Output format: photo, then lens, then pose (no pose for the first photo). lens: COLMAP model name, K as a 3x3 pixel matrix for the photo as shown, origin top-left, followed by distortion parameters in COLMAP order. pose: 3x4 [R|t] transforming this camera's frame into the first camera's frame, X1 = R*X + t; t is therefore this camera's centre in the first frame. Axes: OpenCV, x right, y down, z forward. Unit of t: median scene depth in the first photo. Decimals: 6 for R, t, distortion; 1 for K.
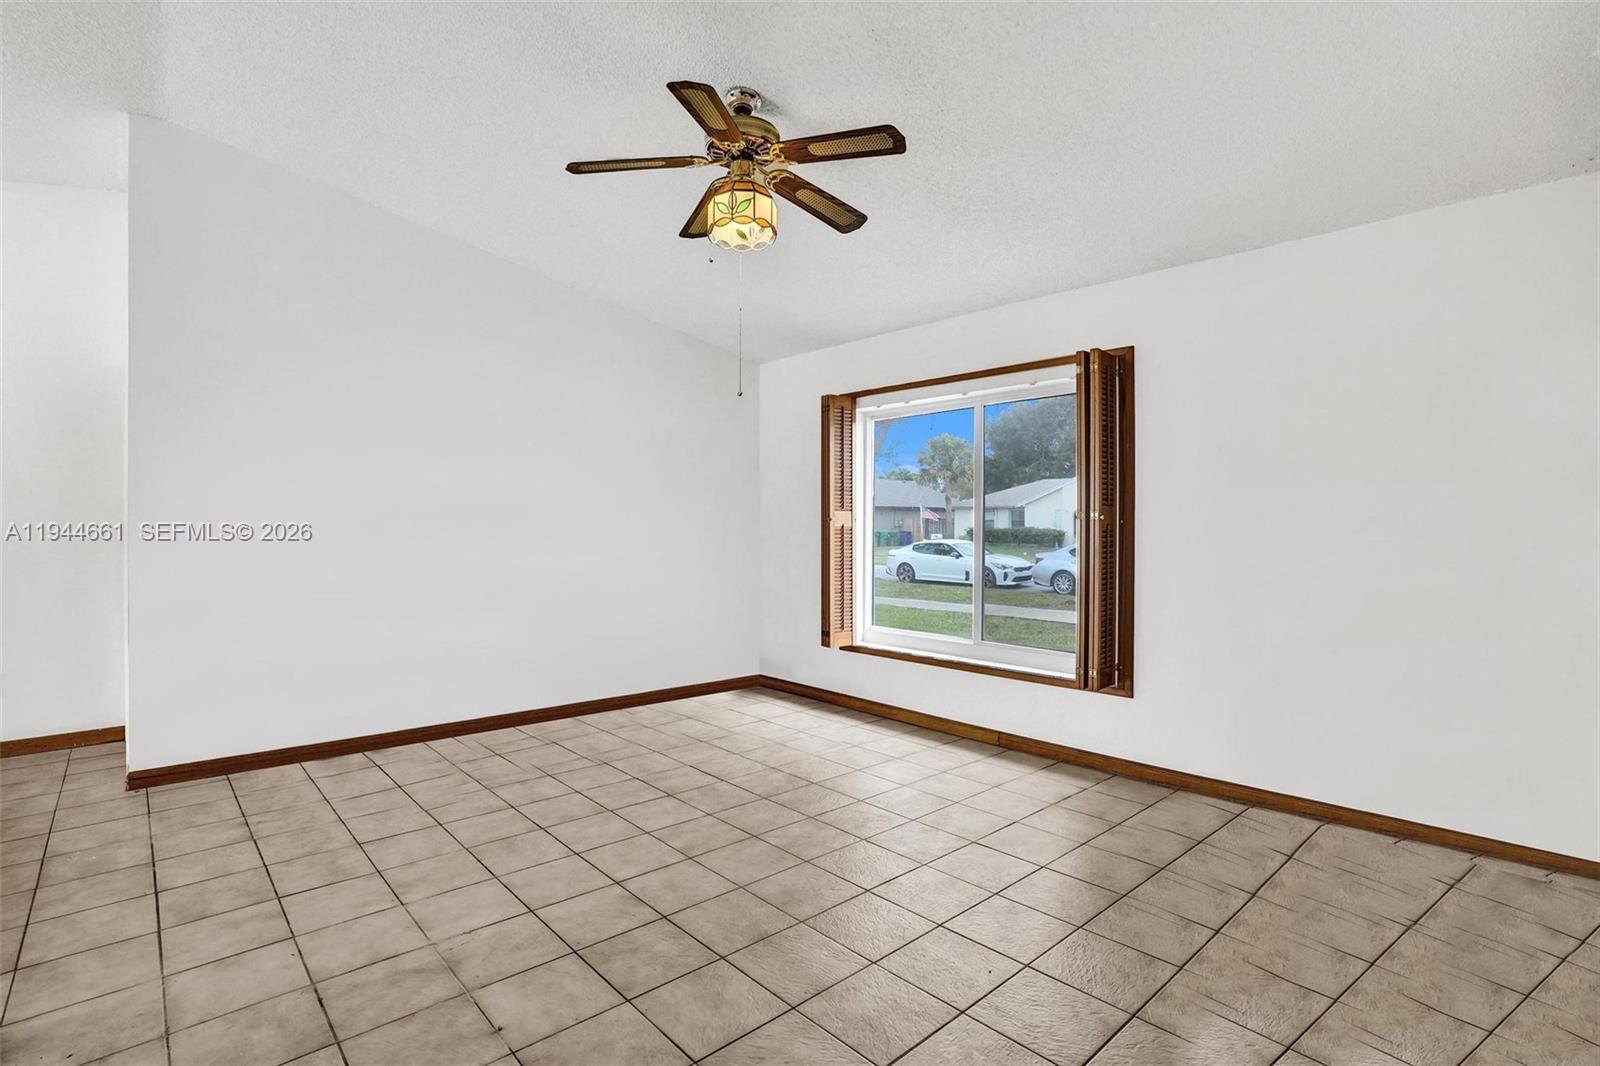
lens RADIAL K [[759.5, 0, 800.0], [0, 759.5, 533.0], [0, 0, 1]] dist [-0.058167, 0.019836]
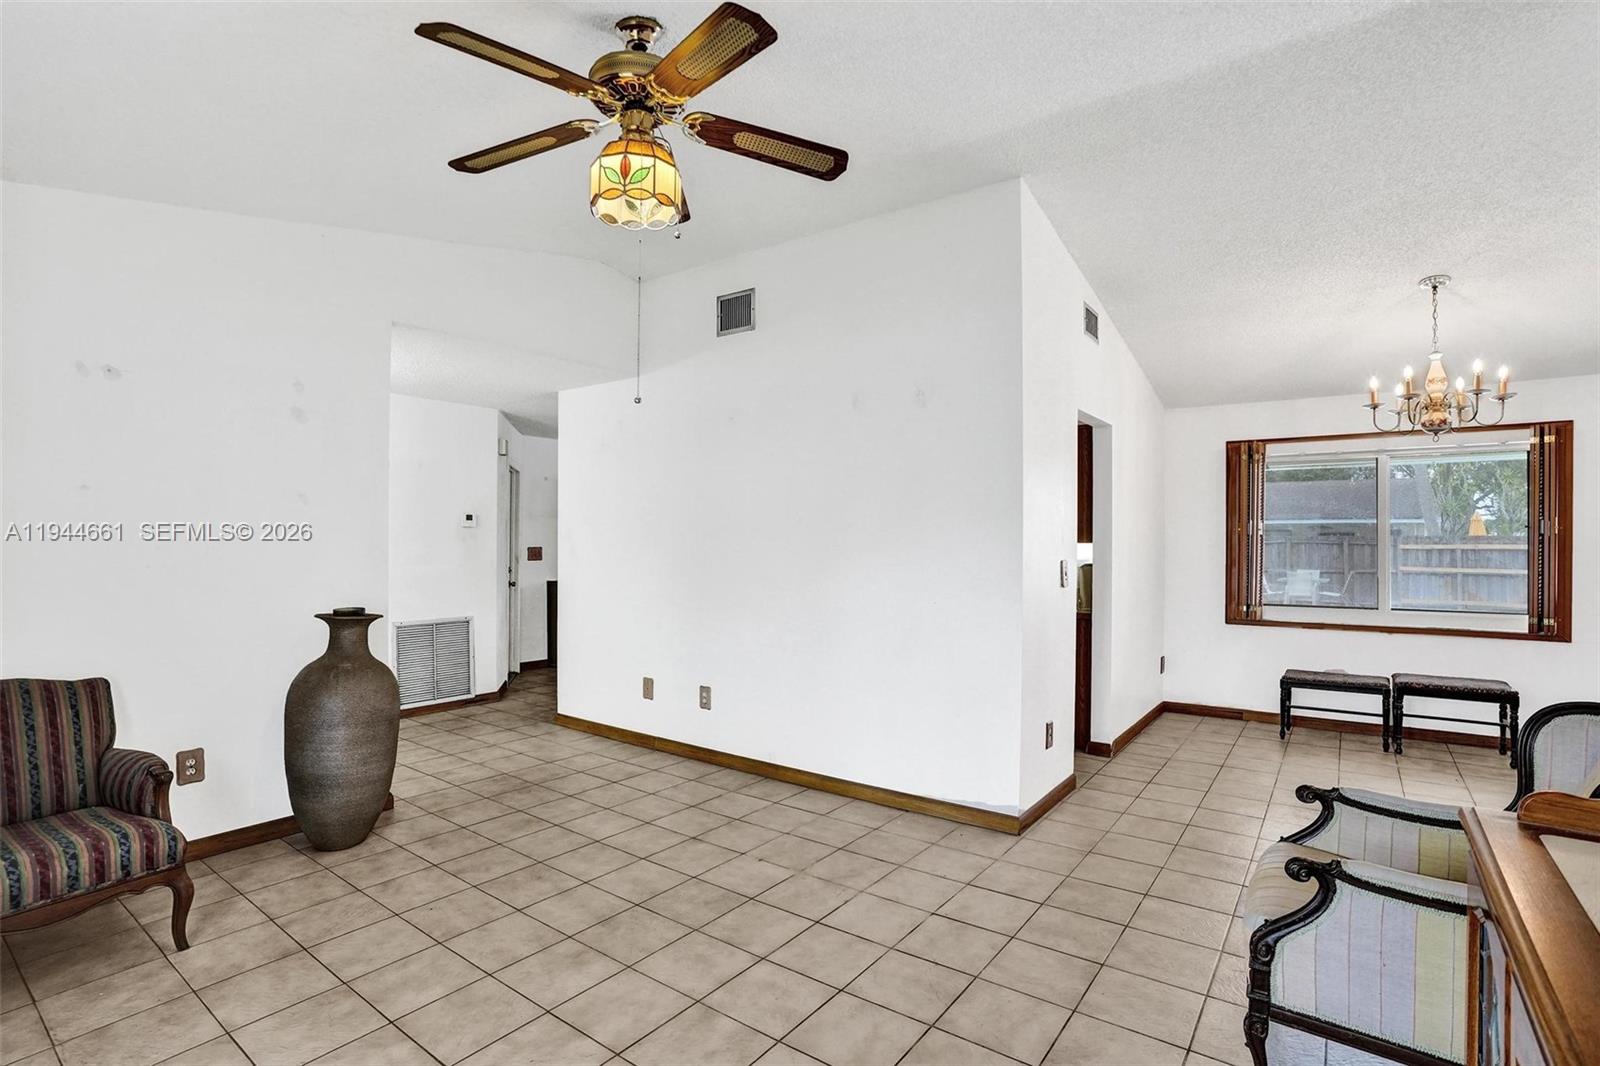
lens RADIAL K [[759.5, 0, 800.0], [0, 759.5, 533.0], [0, 0, 1]] dist [-0.058167, 0.019836]
pose [[-0.981293, -0.009735, -0.192272, -0.107149], [-0.008492, 0.999937, -0.007289, -0.066989], [0.192331, -0.005519, -0.981315, 2.009622]]
